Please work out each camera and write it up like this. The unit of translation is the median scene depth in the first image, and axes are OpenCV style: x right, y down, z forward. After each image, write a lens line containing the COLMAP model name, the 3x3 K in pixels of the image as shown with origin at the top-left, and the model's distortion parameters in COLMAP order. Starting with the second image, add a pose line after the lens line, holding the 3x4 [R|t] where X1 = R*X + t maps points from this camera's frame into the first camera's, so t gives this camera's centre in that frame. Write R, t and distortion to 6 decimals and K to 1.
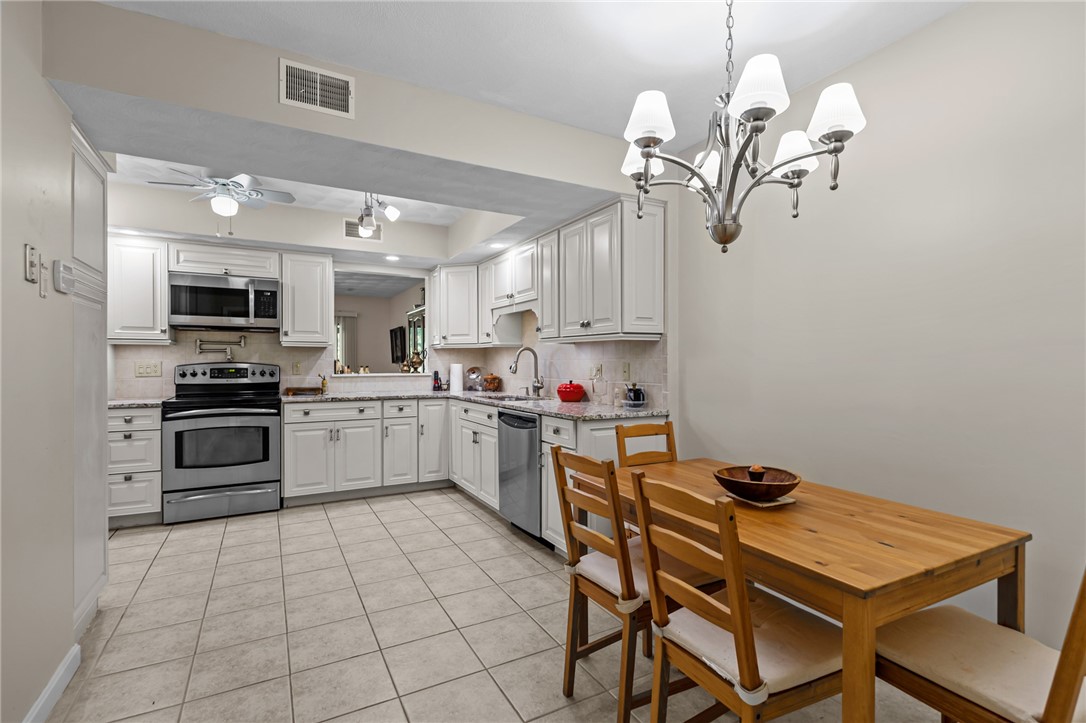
lens RADIAL K [[503.0, 0, 545.8], [0, 503.0, 364.0], [0, 0, 1]] dist [0.005503, -0.002526]
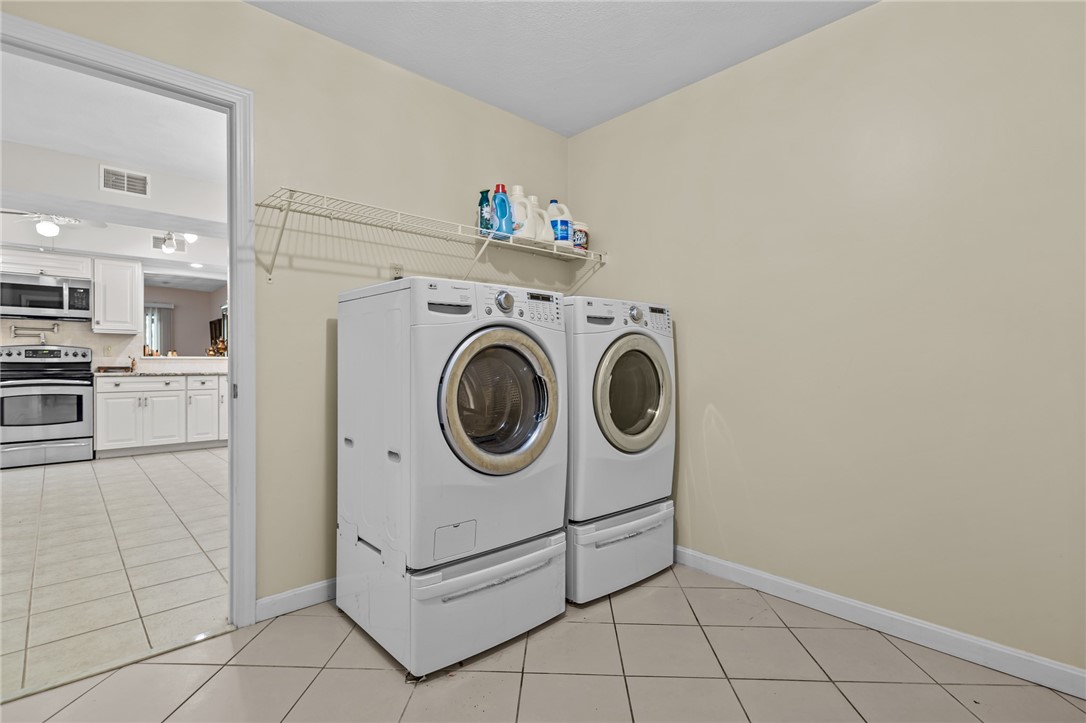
lens RADIAL K [[503.0, 0, 541.2], [0, 503.0, 362.6], [0, 0, 1]] dist [0.005503, -0.002526]
pose [[0.967430, 0.002508, 0.253125, 0.240346], [-0.003595, 0.999986, 0.003832, 0.030942], [-0.253112, -0.004618, 0.967426, -0.507502]]
